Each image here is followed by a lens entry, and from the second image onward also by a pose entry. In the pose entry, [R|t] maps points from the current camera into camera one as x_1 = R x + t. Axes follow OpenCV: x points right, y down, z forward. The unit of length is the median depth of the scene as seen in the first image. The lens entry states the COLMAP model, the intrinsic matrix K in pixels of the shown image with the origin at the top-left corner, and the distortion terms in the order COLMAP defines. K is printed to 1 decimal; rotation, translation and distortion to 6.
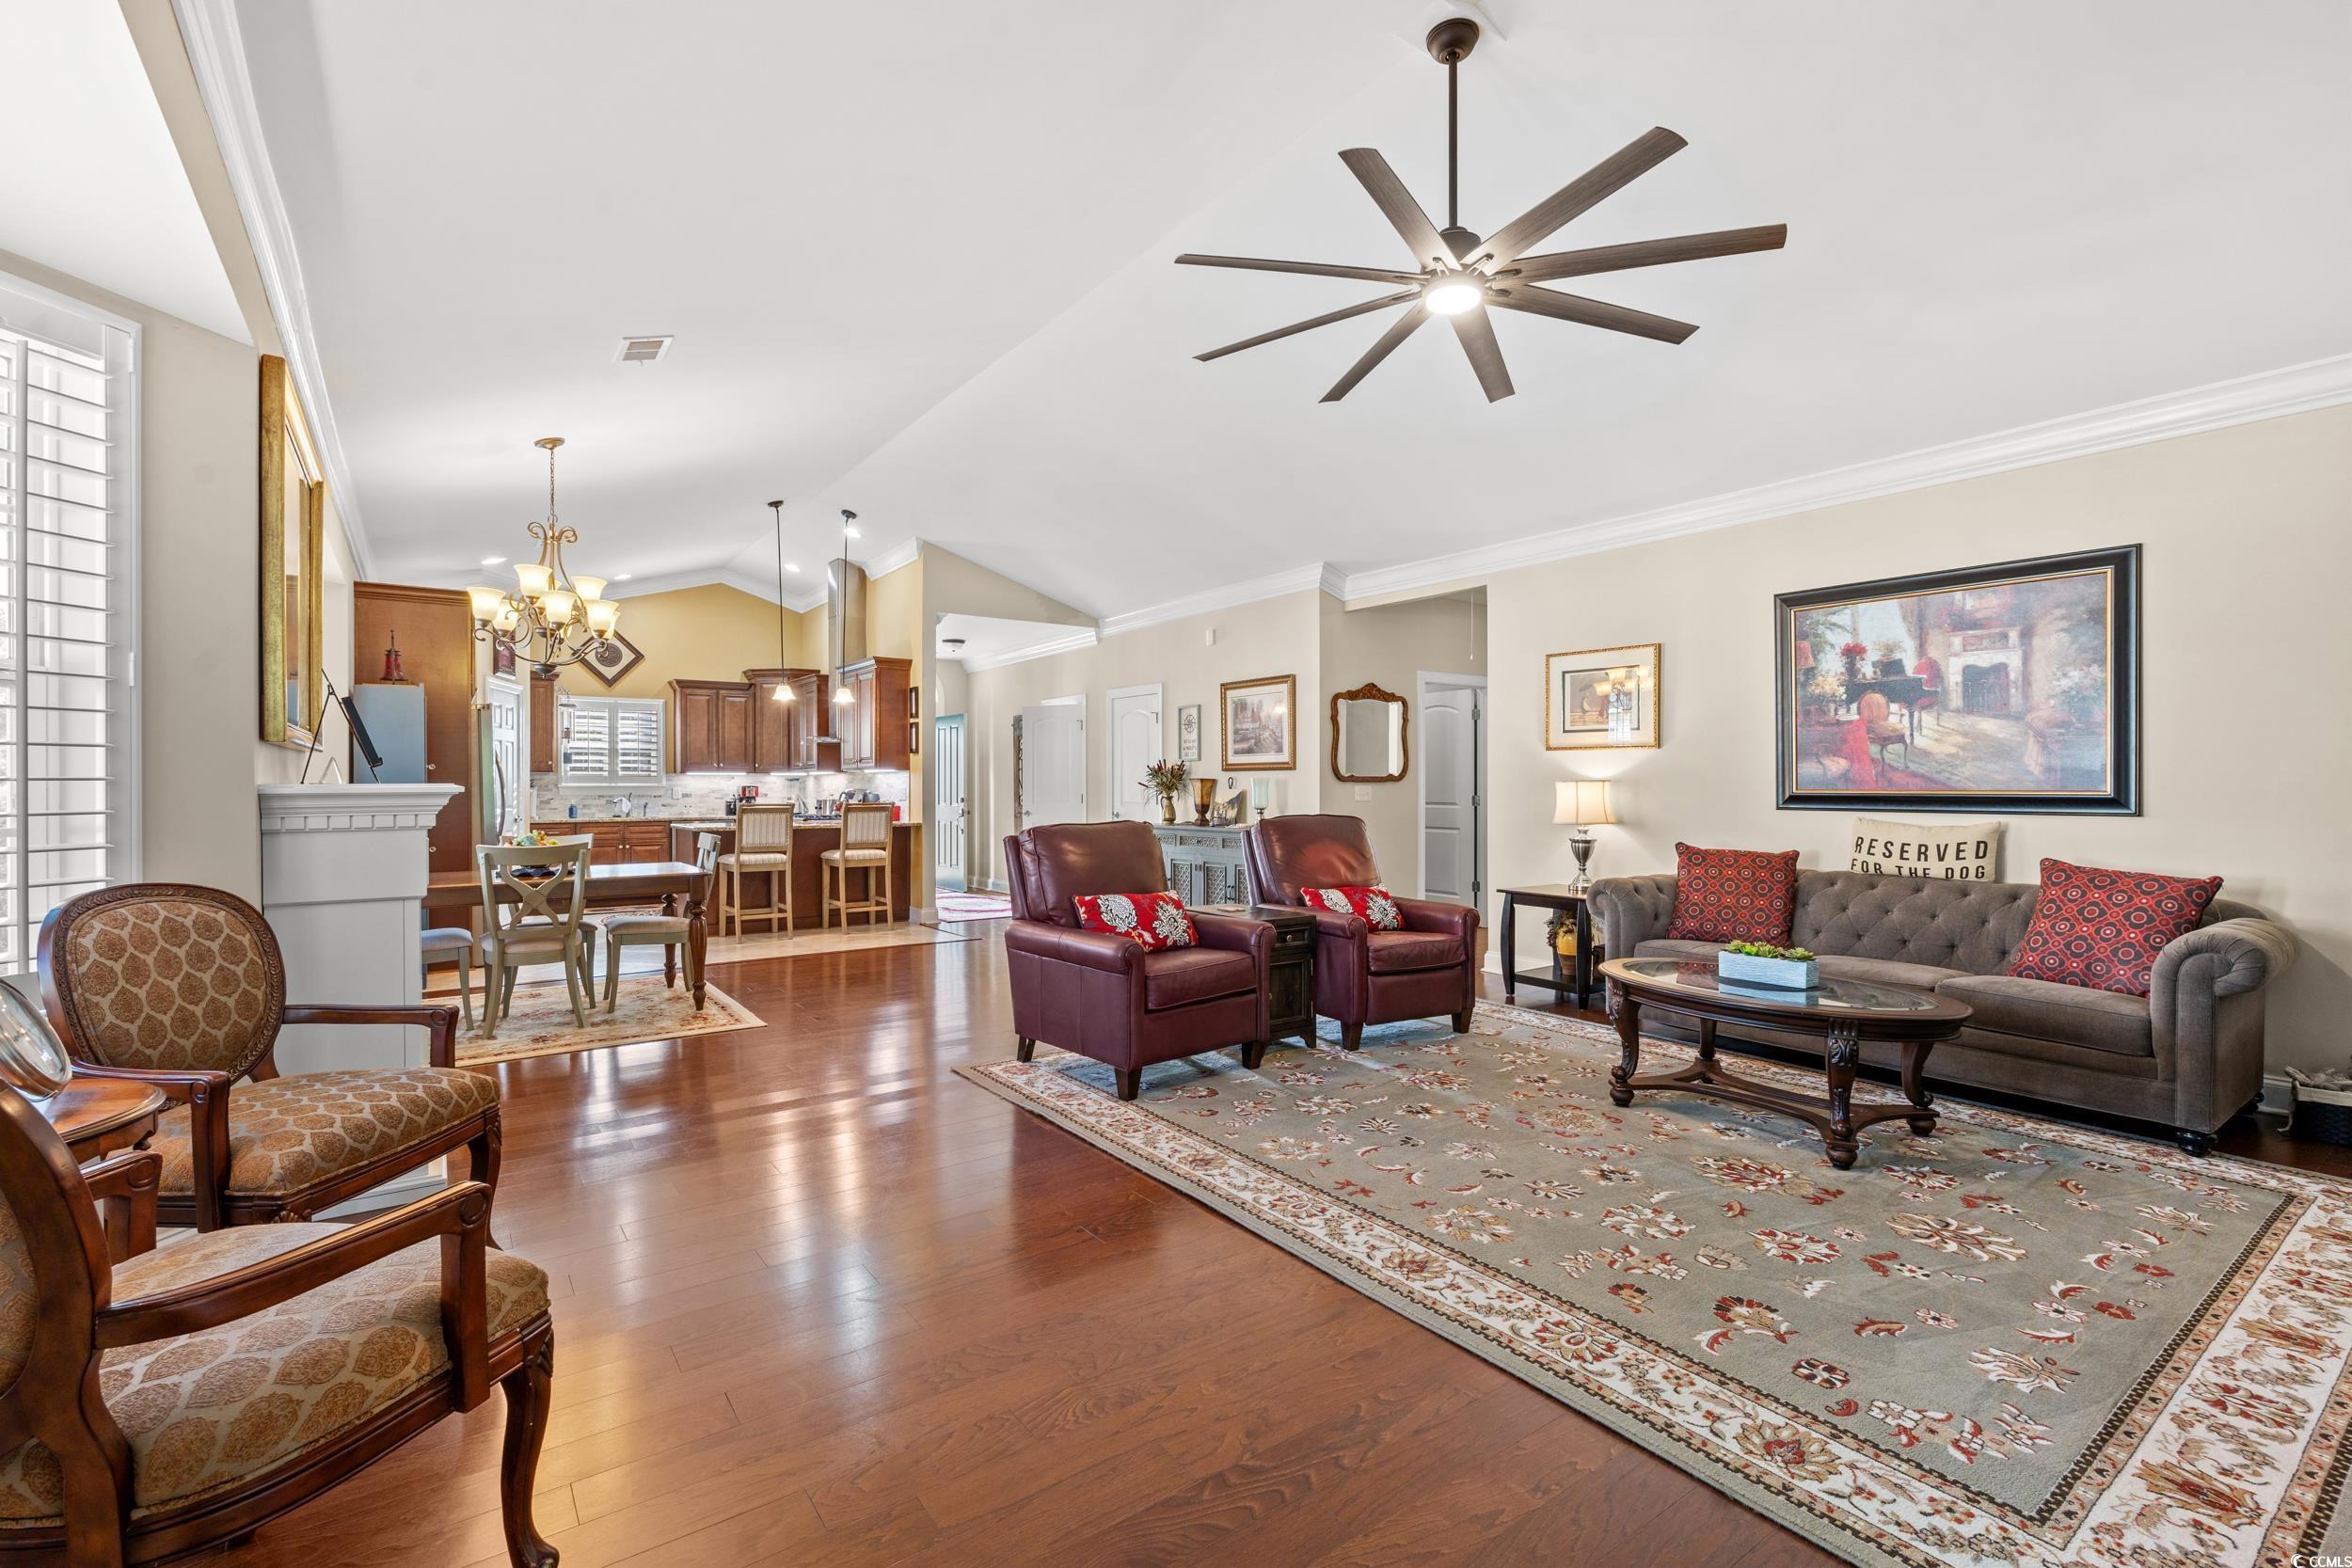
lens RADIAL K [[1039.6, 0, 1140.3], [0, 1039.6, 778.0], [0, 0, 1]] dist [-0.011272, 0.000531]
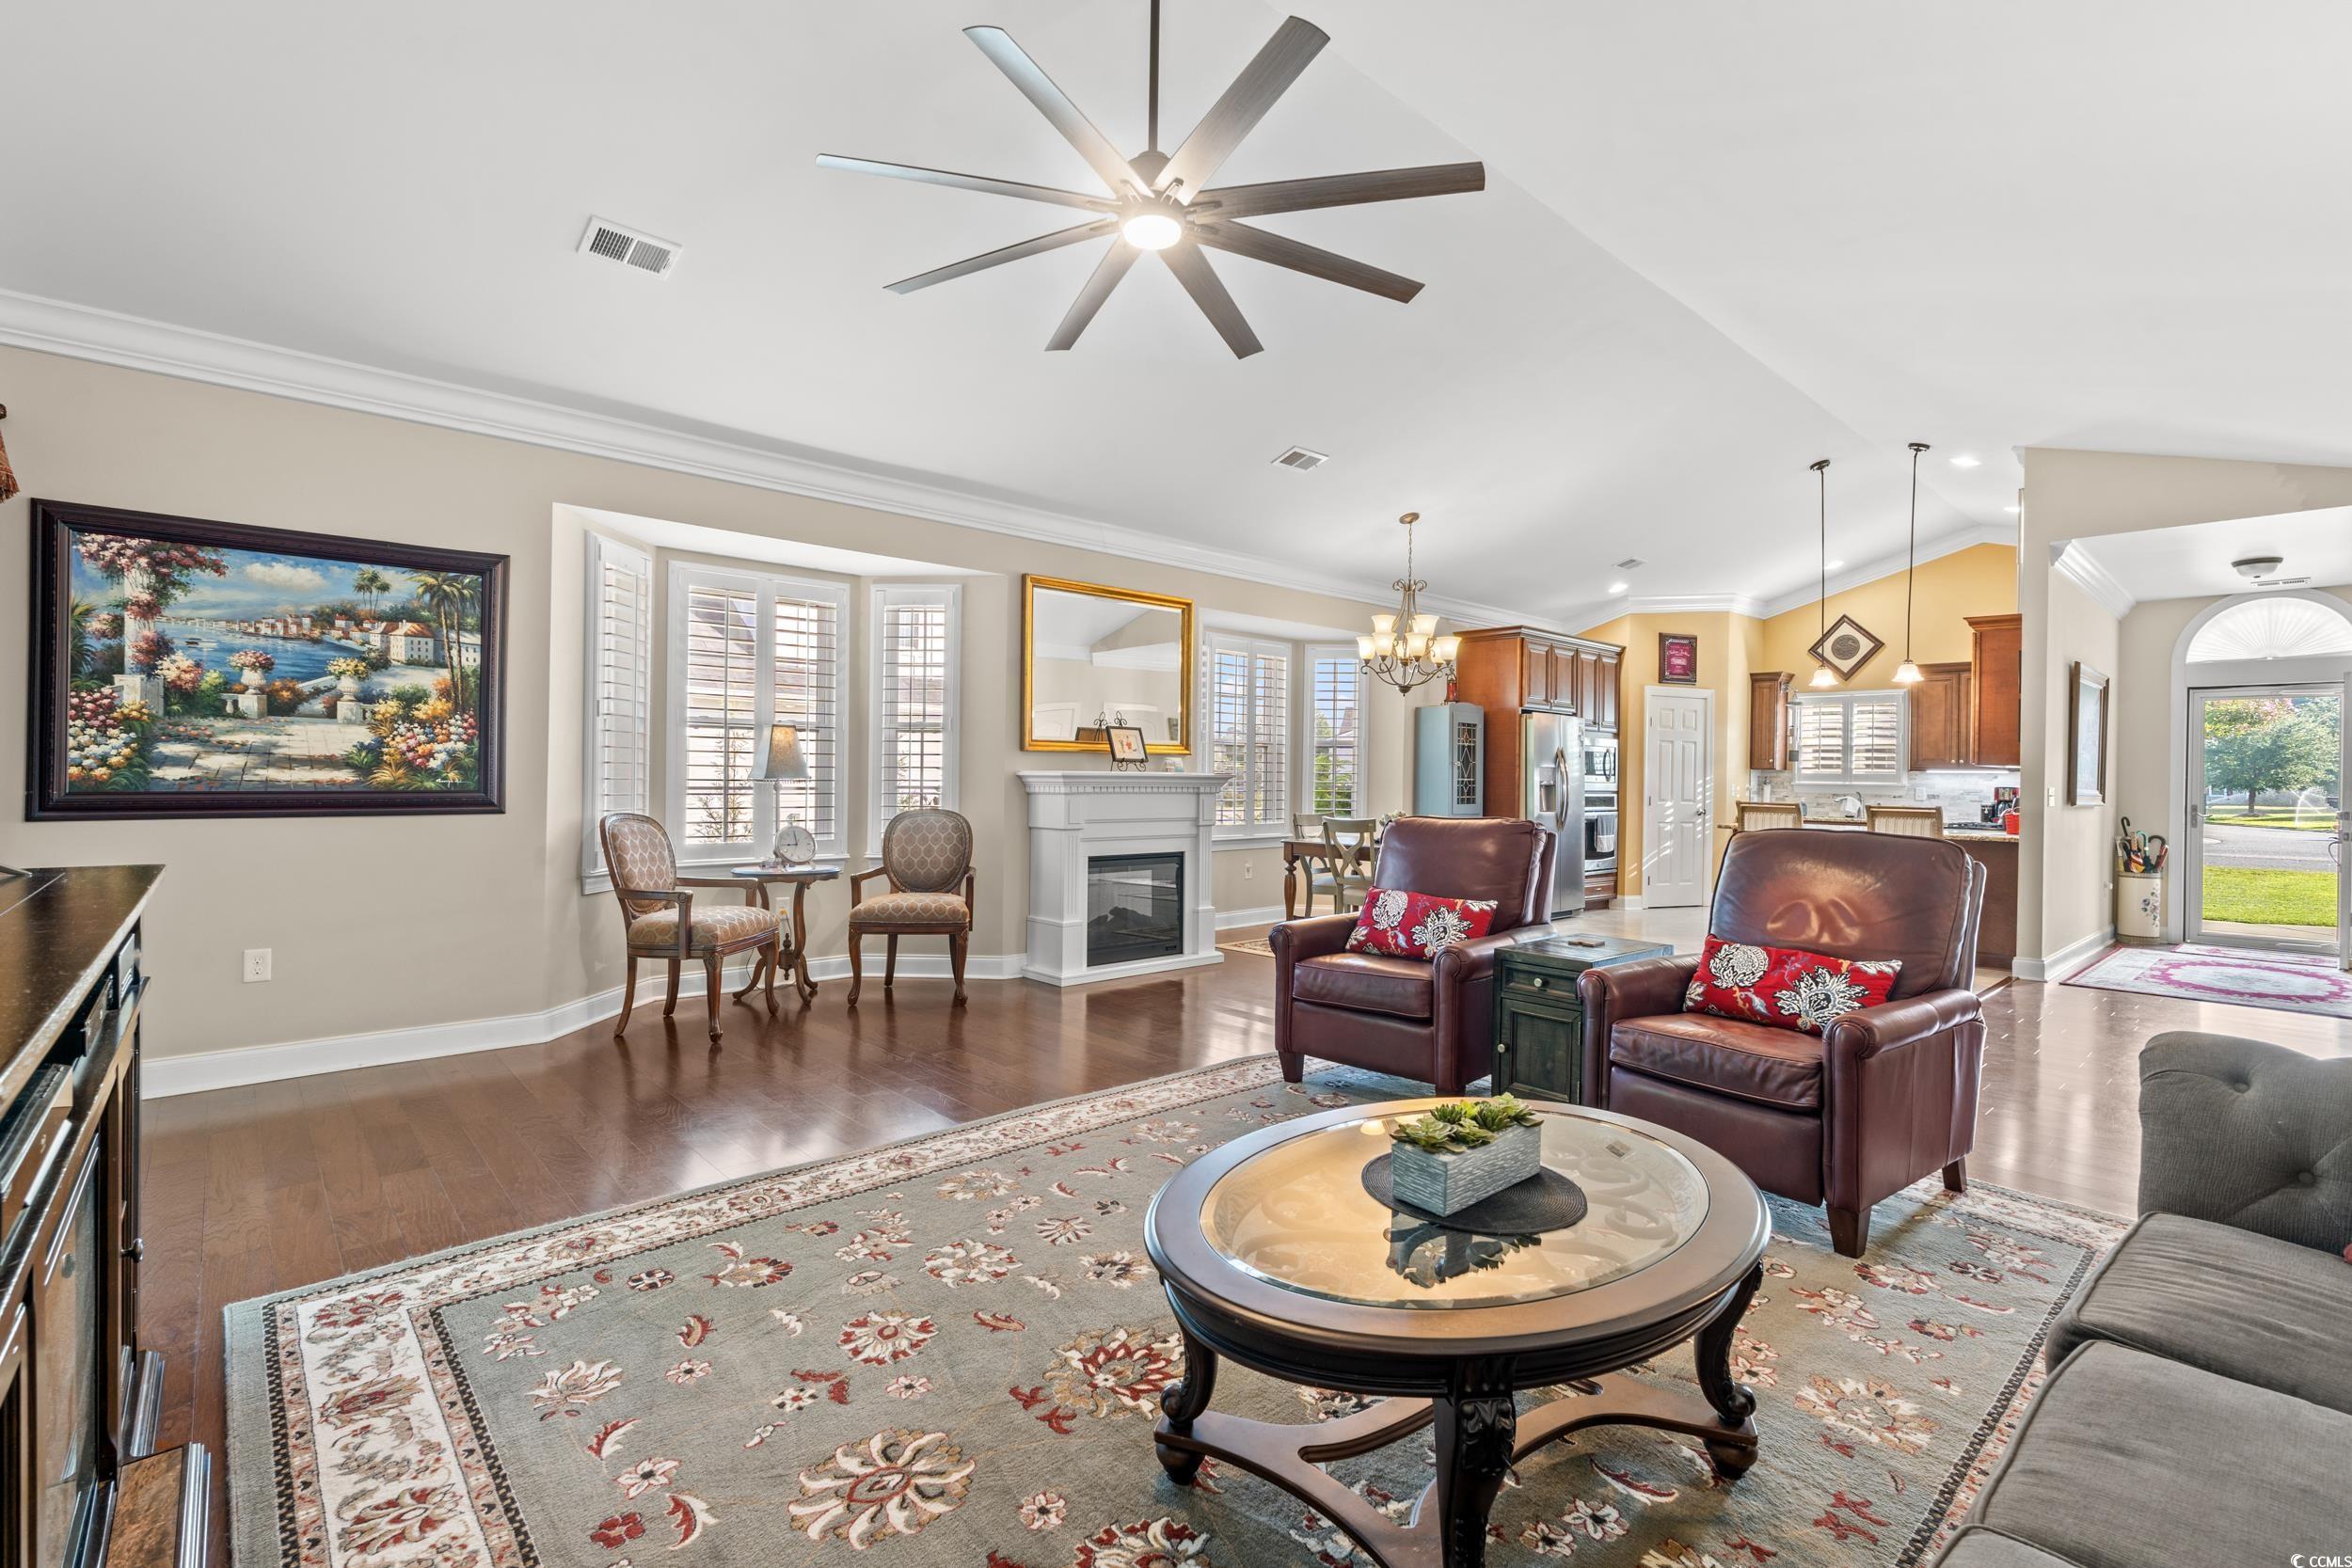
lens RADIAL K [[1039.6, 0, 1184.7], [0, 1039.6, 784.9], [0, 0, 1]] dist [-0.011272, 0.000531]
pose [[0.141754, 0.013382, -0.989811, 0.849659], [-0.008740, 0.999887, 0.012266, 0.004607], [0.989863, 0.006912, 0.141855, 0.644916]]
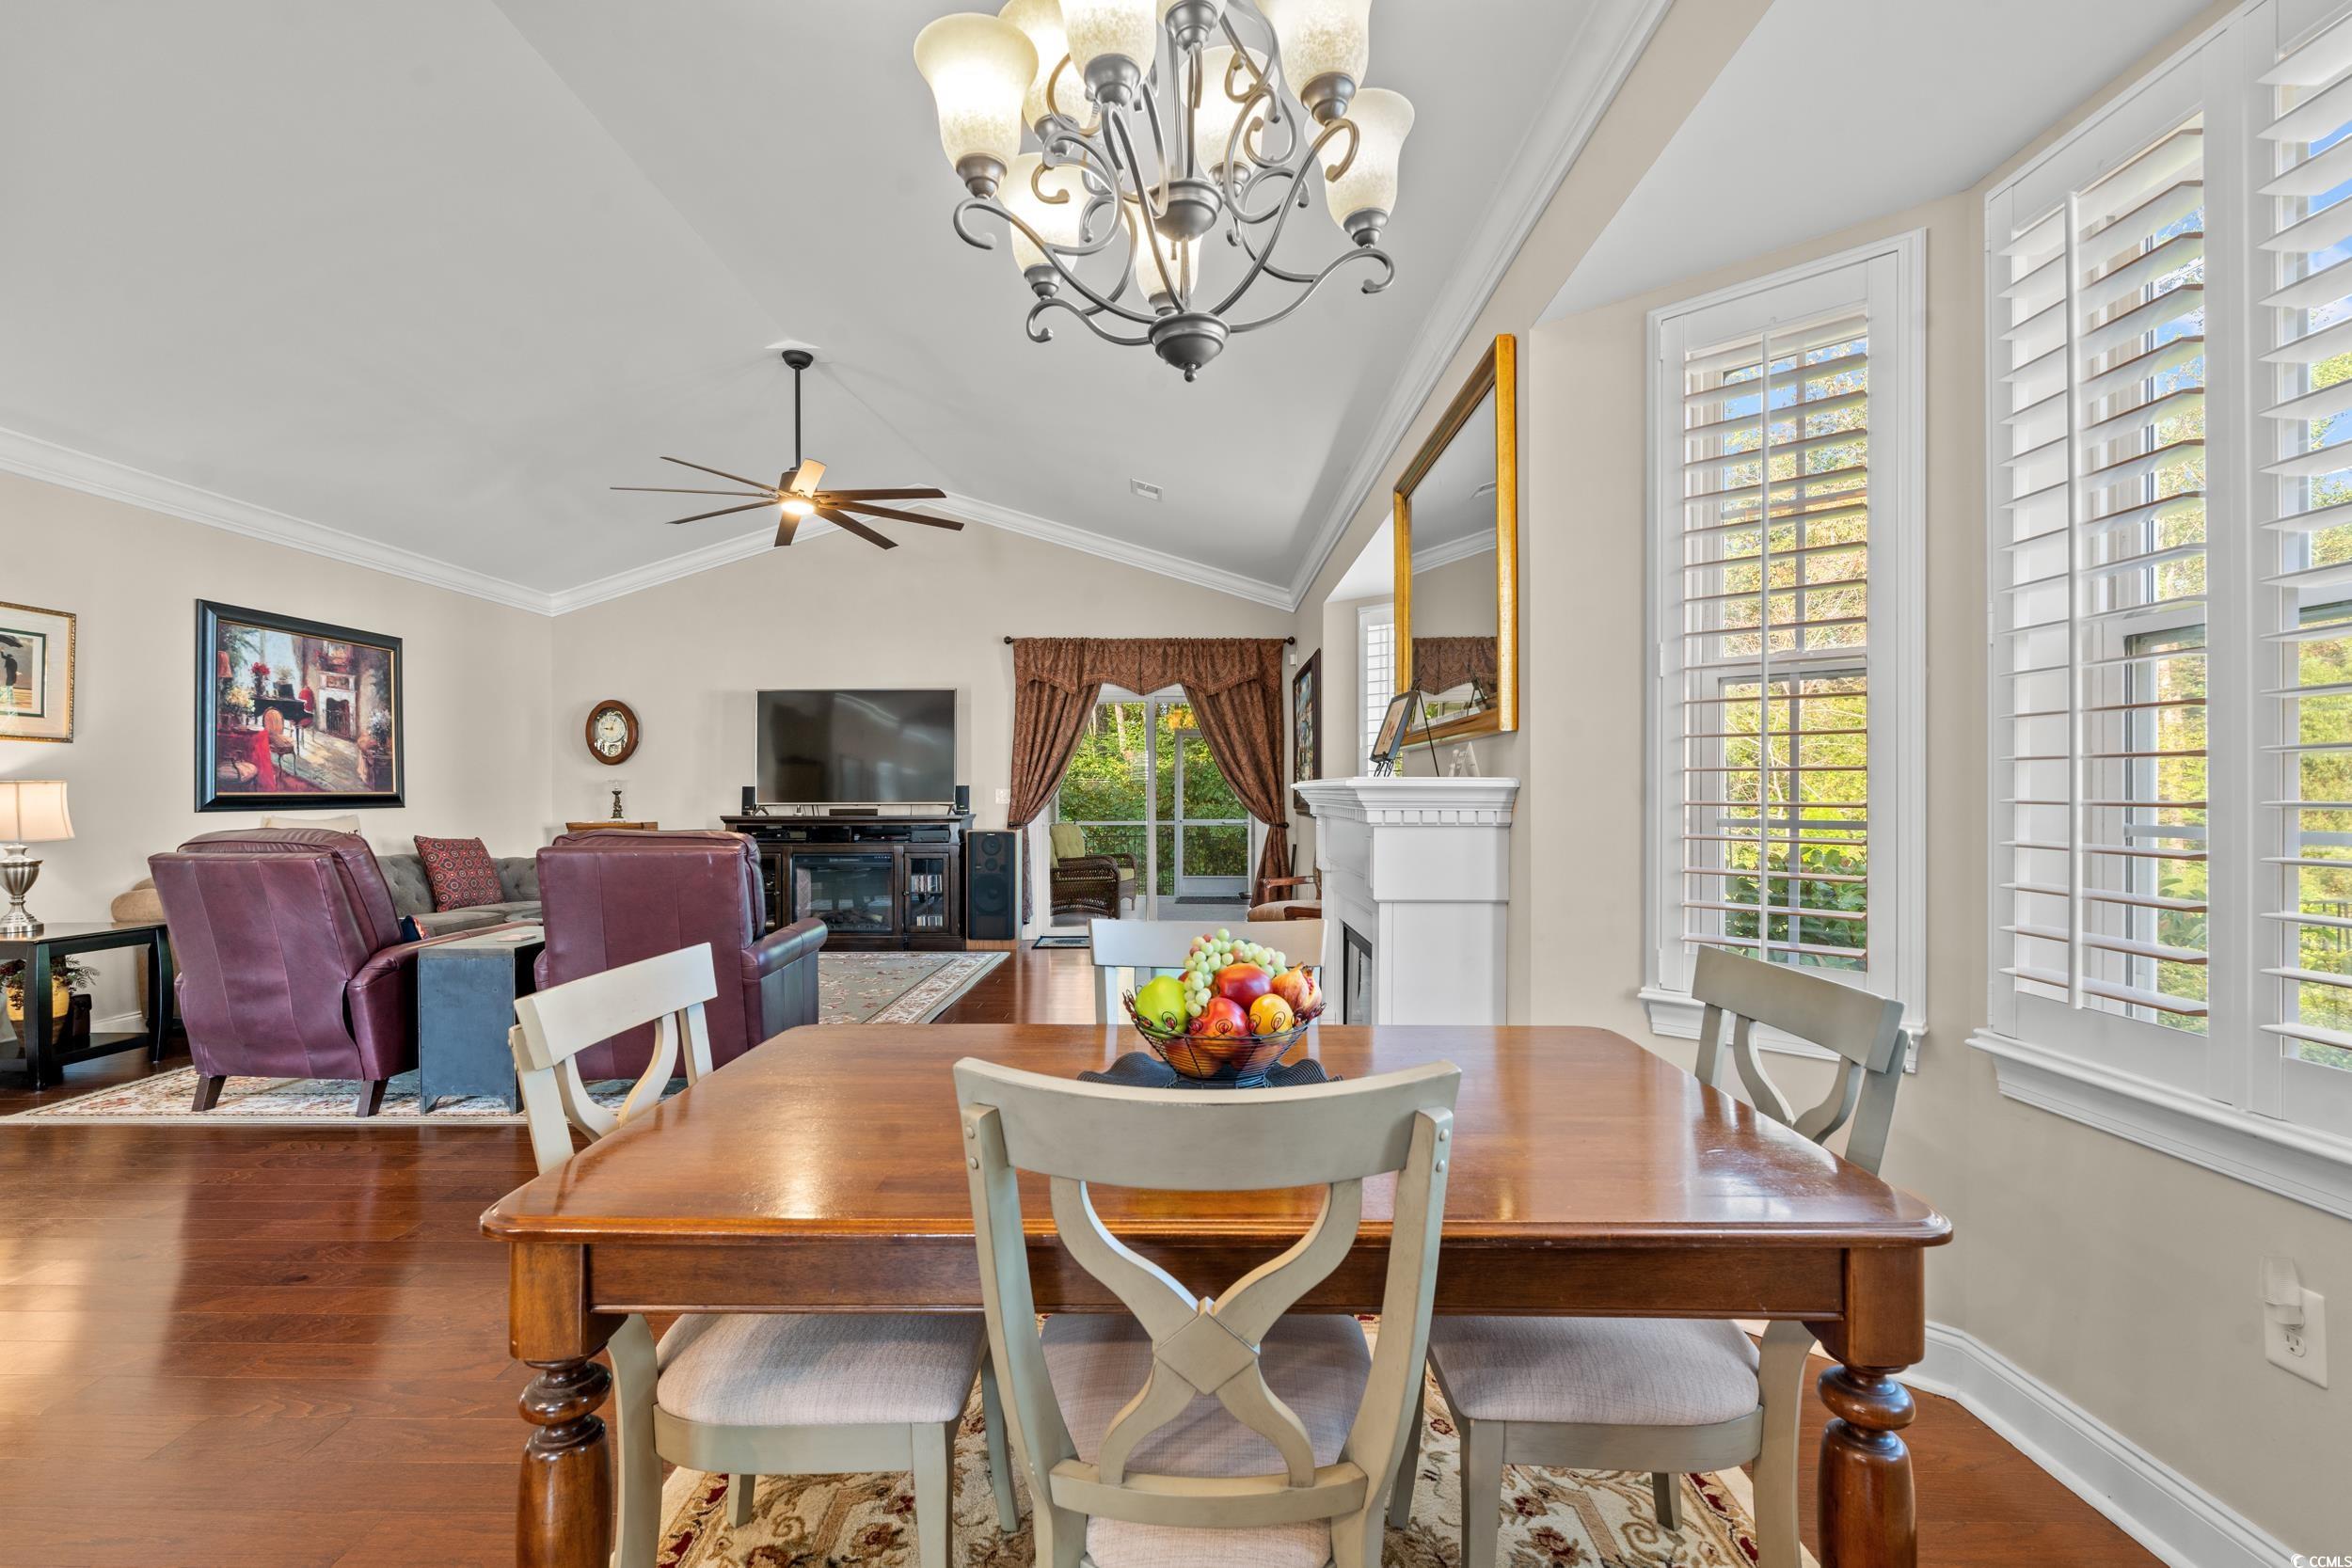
lens RADIAL K [[1039.6, 0, 1172.3], [0, 1039.6, 794.1], [0, 0, 1]] dist [-0.011272, 0.000531]
pose [[-0.819475, -0.001093, 0.573114, -0.849301], [-0.001907, 0.999998, -0.000820, 0.013822], [-0.573112, -0.001766, -0.819475, 1.469009]]
